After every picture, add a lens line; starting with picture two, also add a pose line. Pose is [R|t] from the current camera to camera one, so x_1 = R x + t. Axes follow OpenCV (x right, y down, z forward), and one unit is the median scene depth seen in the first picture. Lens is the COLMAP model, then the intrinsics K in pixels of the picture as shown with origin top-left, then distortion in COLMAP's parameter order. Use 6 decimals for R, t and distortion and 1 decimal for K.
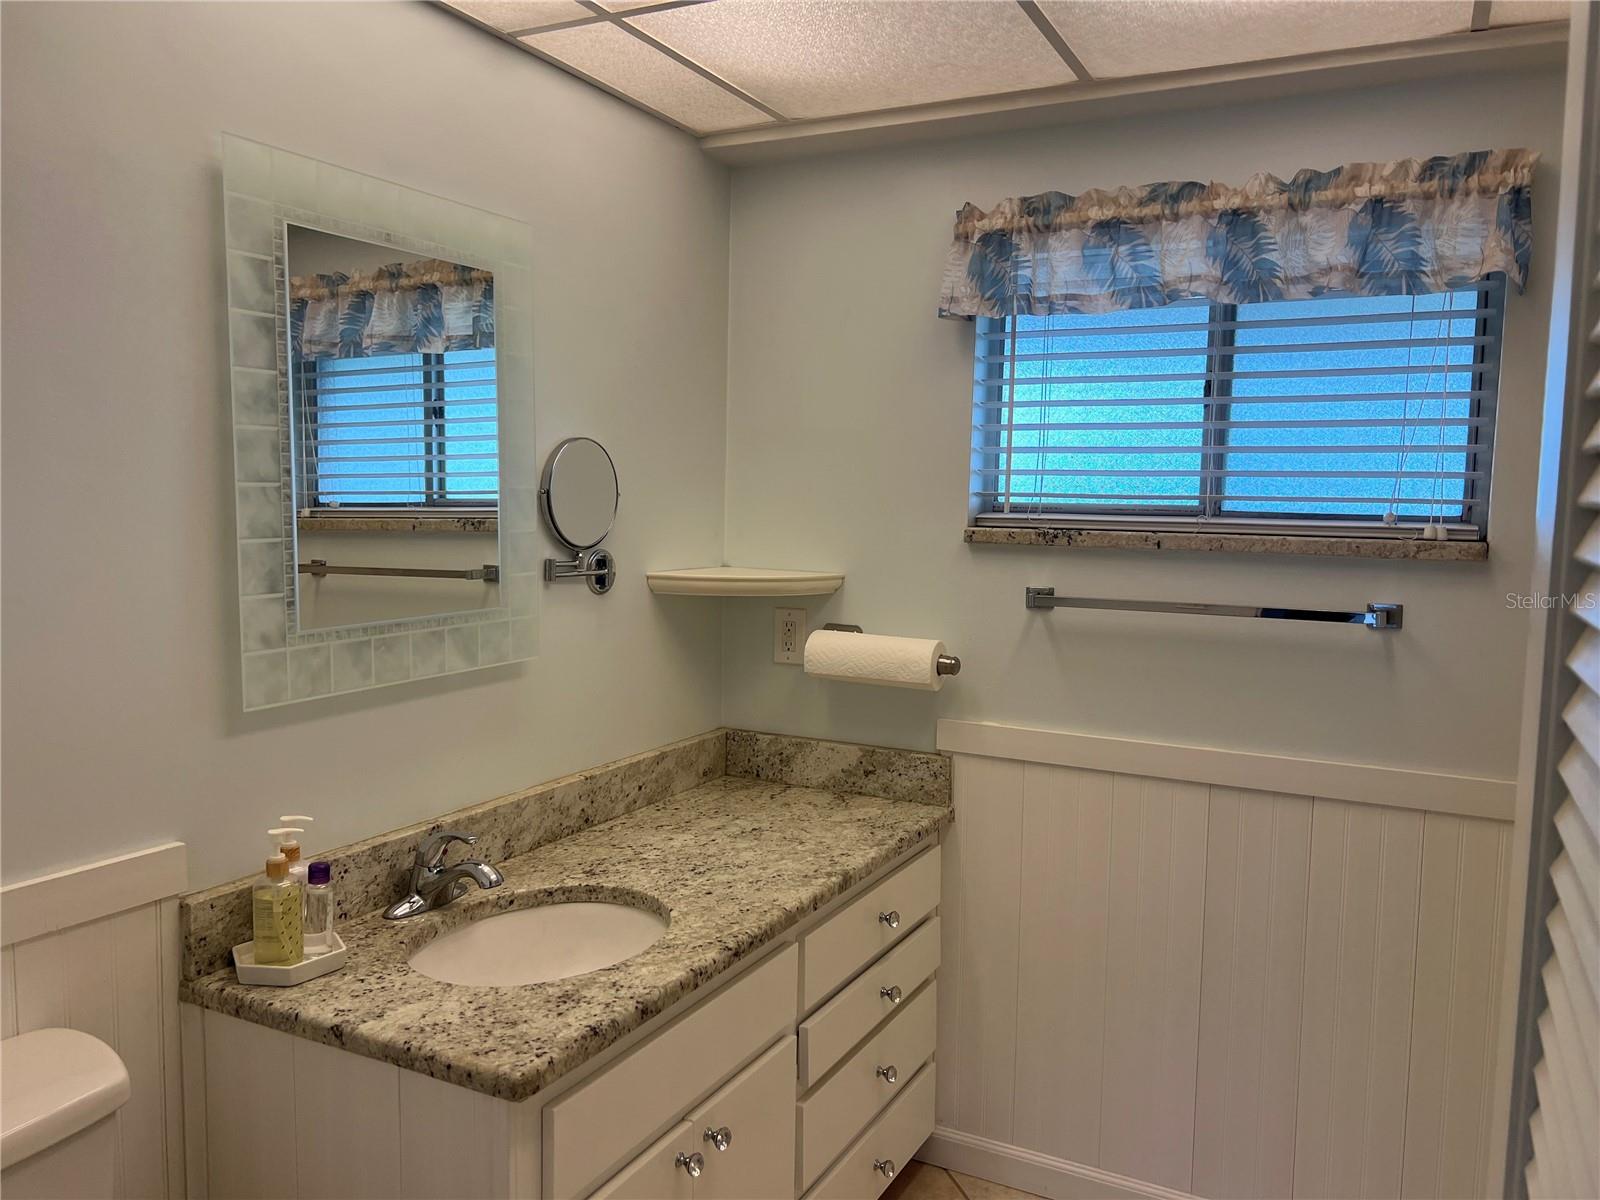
lens RADIAL K [[1202.8, 0, 799.3], [0, 1202.8, 602.5], [0, 0, 1]] dist [0.048384, -0.066279]
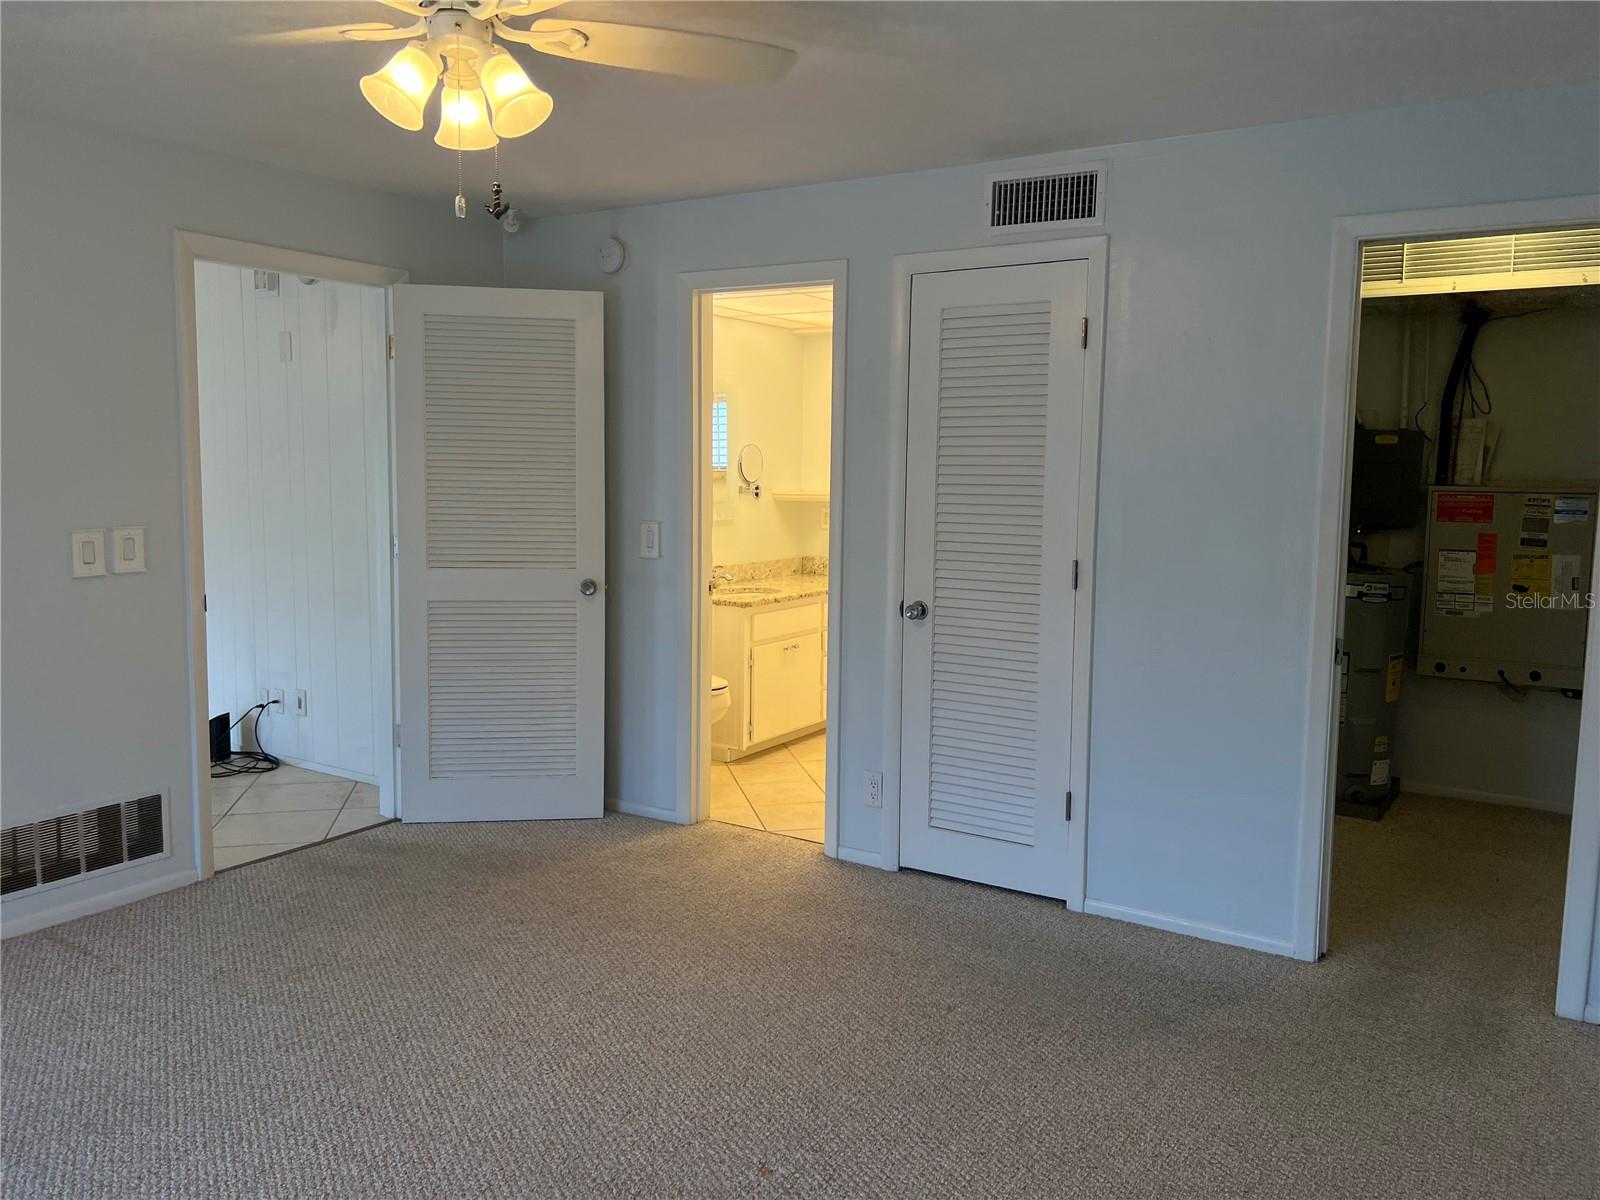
lens RADIAL K [[1202.8, 0, 799.9], [0, 1202.8, 598.9], [0, 0, 1]] dist [0.048384, -0.066279]
pose [[0.996272, -0.000639, -0.086271, 0.184921], [0.002787, 0.999689, 0.024777, 0.161248], [0.086228, -0.024925, 0.995964, -1.859854]]
